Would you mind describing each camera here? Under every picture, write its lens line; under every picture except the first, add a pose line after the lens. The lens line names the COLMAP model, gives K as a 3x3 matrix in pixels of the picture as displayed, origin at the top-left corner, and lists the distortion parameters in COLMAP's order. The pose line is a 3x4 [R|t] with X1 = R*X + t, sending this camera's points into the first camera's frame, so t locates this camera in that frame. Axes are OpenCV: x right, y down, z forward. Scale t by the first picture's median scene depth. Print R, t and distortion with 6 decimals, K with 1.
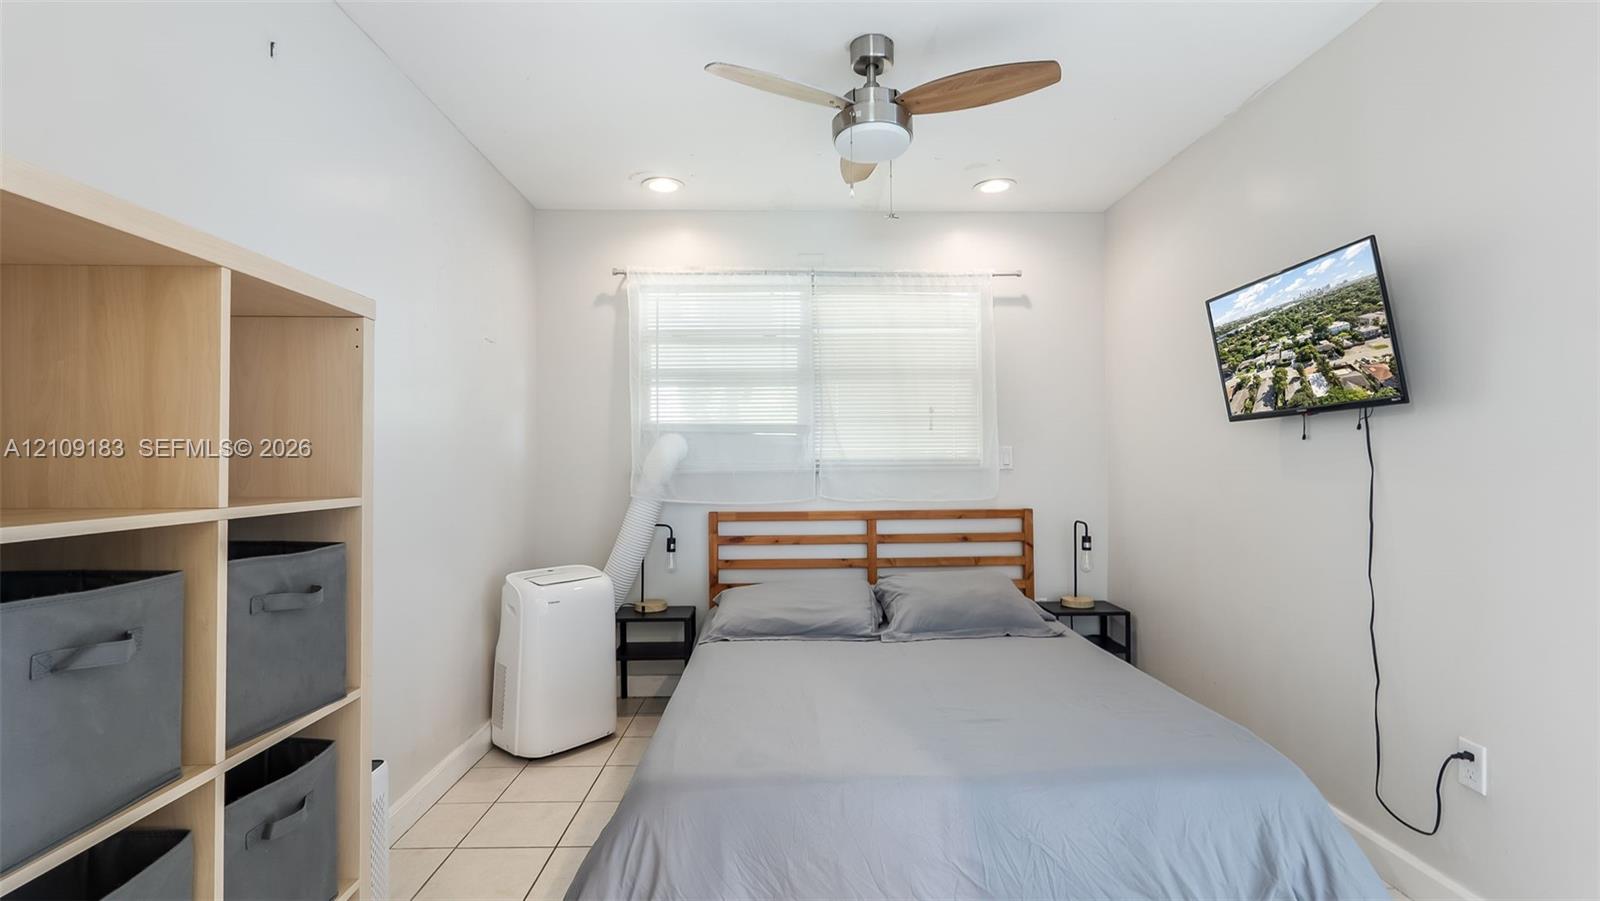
lens RADIAL K [[746.2, 0, 804.3], [0, 746.2, 450.3], [0, 0, 1]] dist [-0.006055, 0.000288]
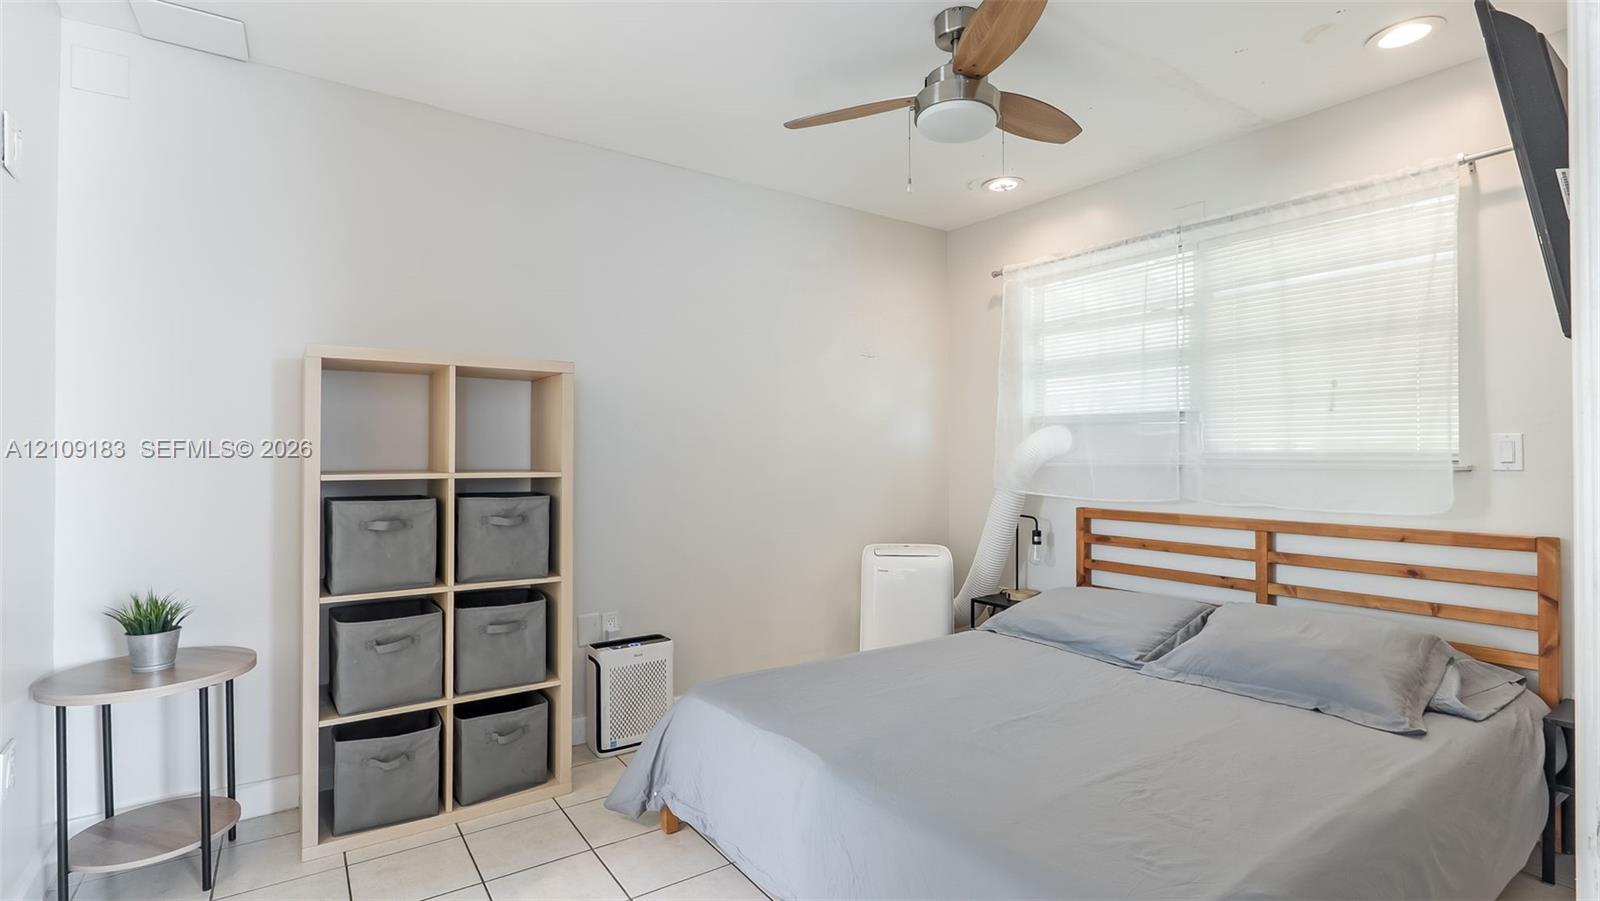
lens RADIAL K [[742.1, 0, 803.5], [0, 742.1, 454.8], [0, 0, 1]] dist [-0.006183, 0.000737]
pose [[0.554354, 0.007977, -0.832243, 0.467552], [0.008095, 0.999855, 0.014976, -0.001421], [0.832242, -0.015039, 0.554209, 0.185171]]
